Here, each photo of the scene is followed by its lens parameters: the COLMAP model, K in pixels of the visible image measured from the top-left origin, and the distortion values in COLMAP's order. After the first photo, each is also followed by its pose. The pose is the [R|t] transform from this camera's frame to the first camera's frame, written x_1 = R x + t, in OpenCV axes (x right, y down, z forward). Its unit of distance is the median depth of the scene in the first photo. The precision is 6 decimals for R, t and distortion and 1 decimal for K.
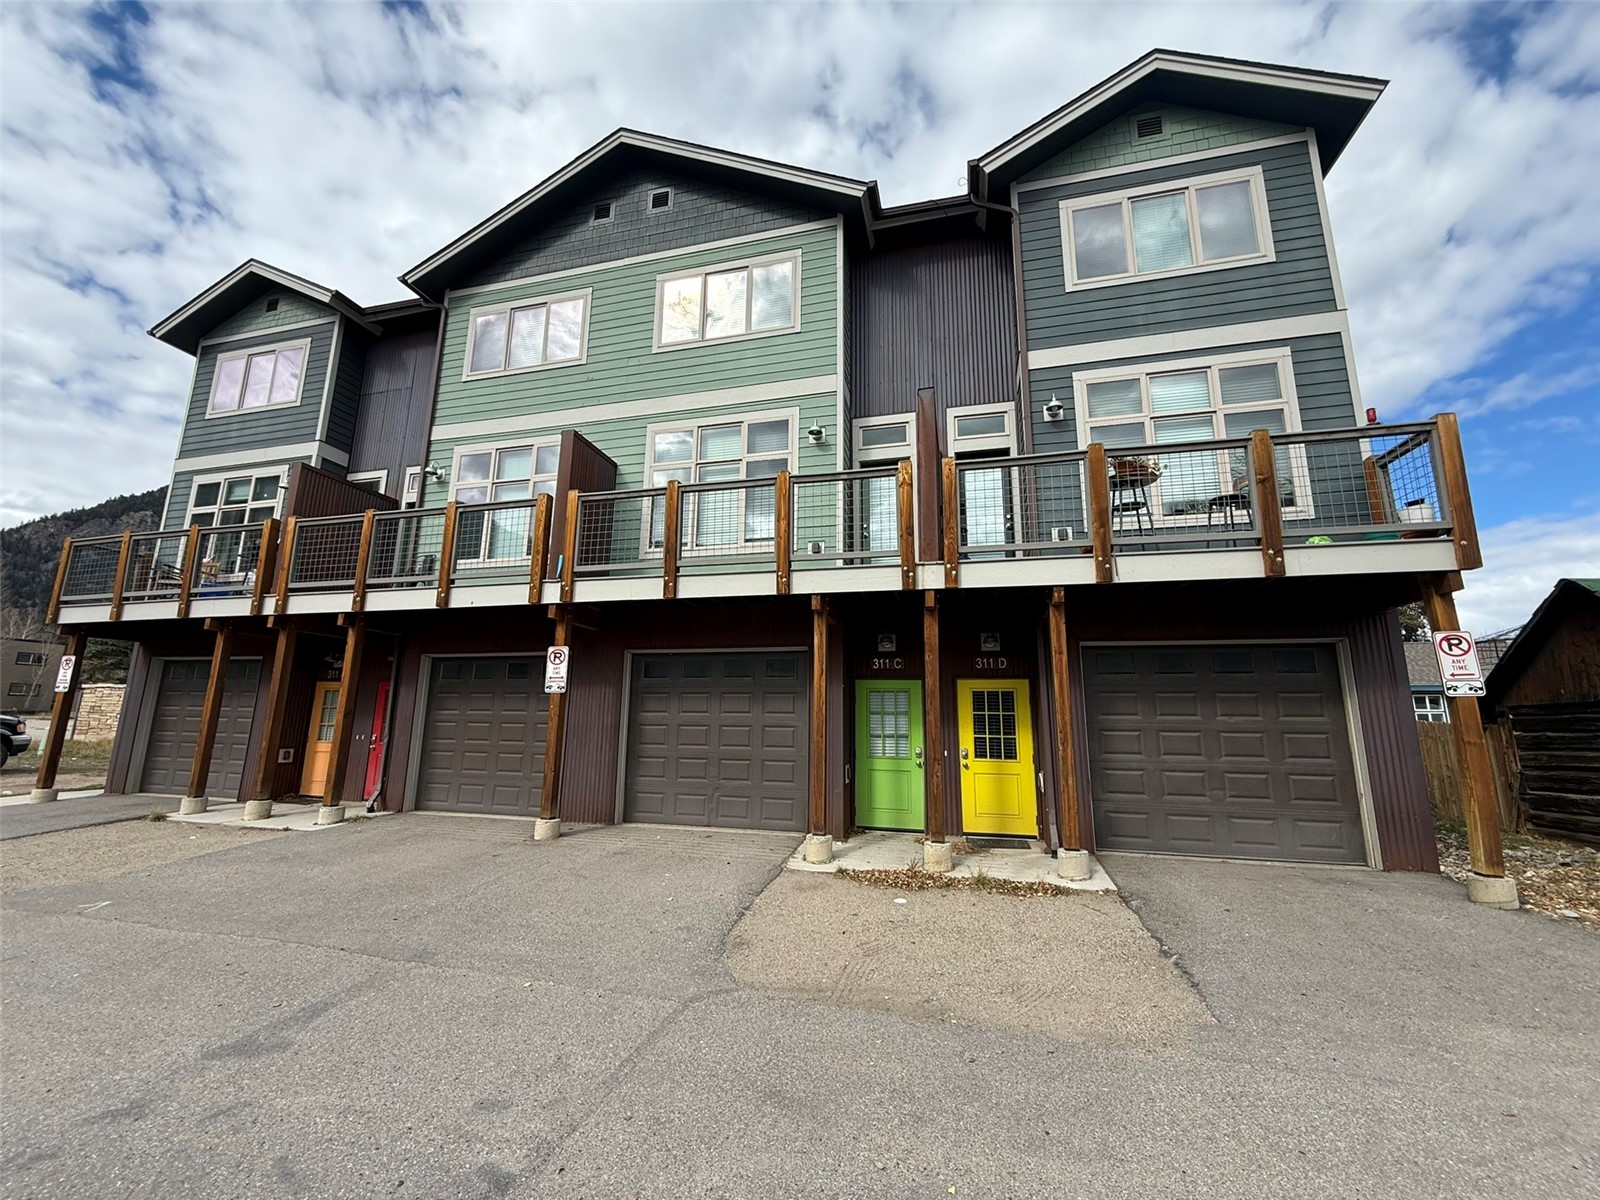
lens RADIAL K [[640.8, 0, 794.3], [0, 640.8, 599.9], [0, 0, 1]] dist [-0.005062, 0.000301]
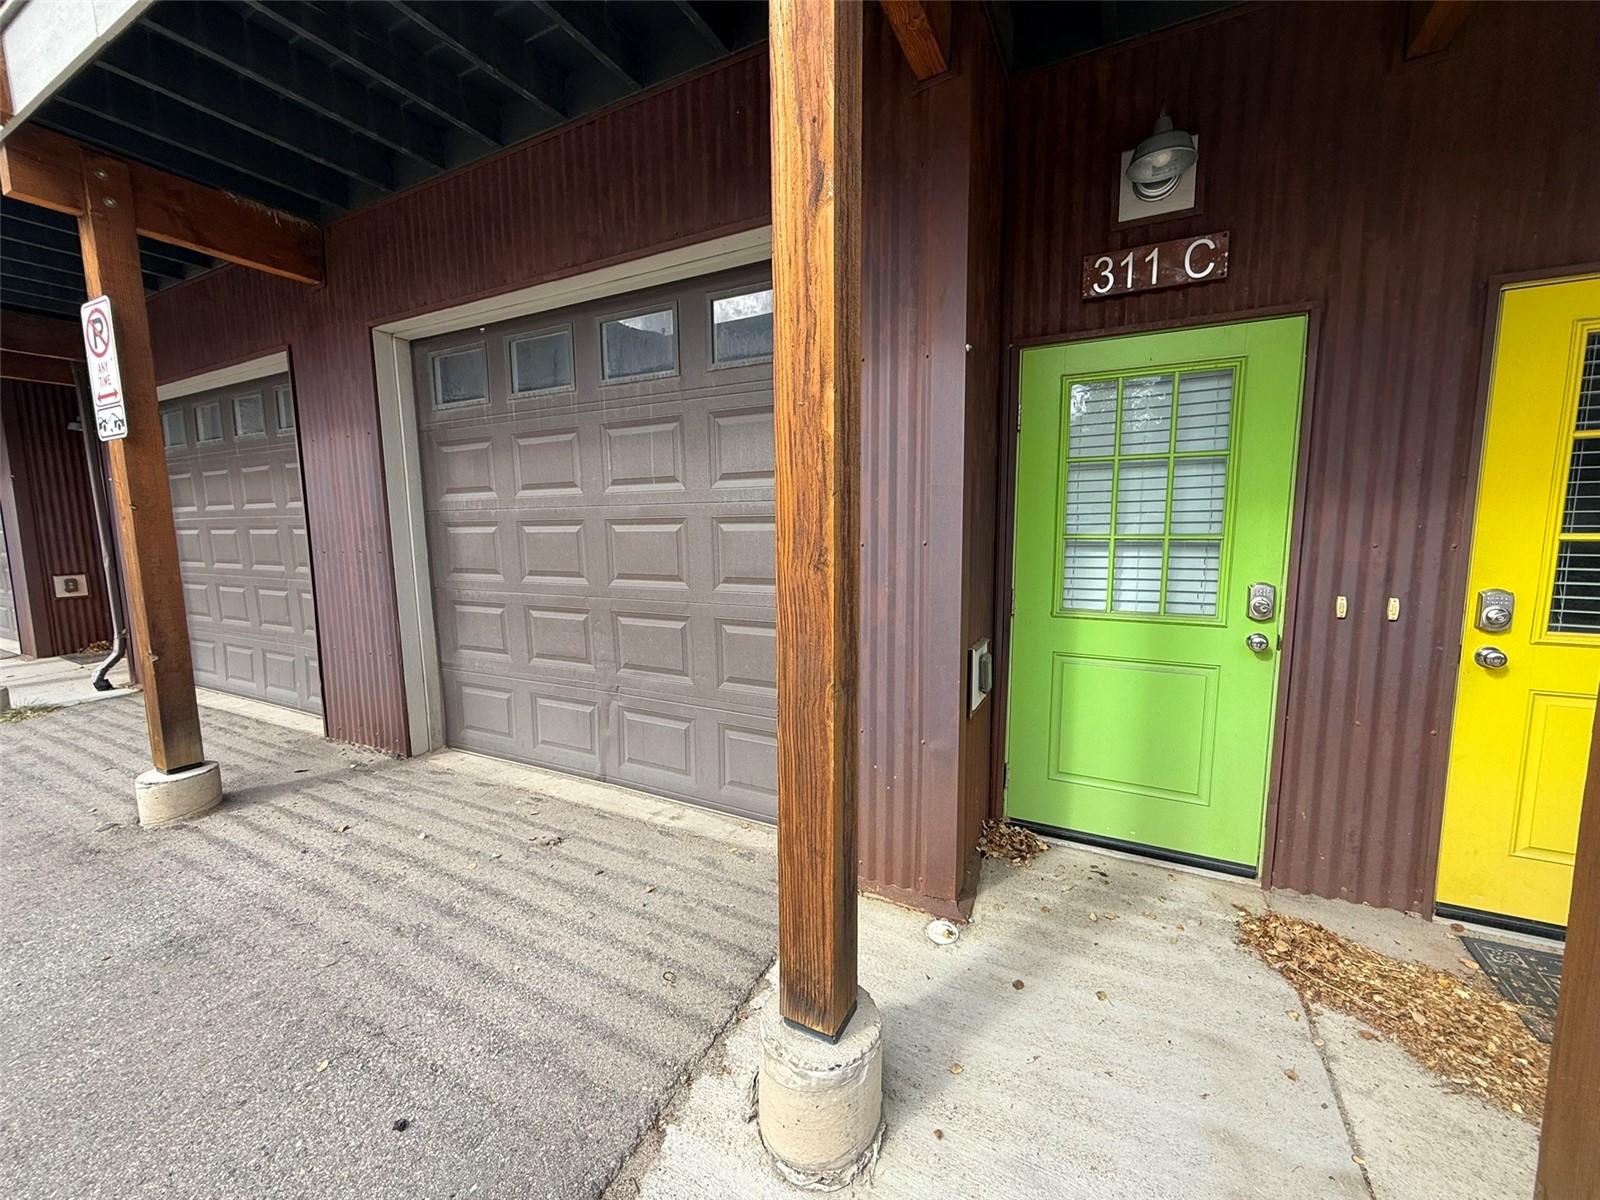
lens RADIAL K [[640.8, 0, 789.8], [0, 640.8, 599.3], [0, 0, 1]] dist [-0.005062, 0.000301]
pose [[0.971430, 0.002874, -0.237309, 0.066163], [0.070945, 0.950687, 0.301930, 0.141156], [0.226475, -0.310140, 0.923322, 0.701856]]
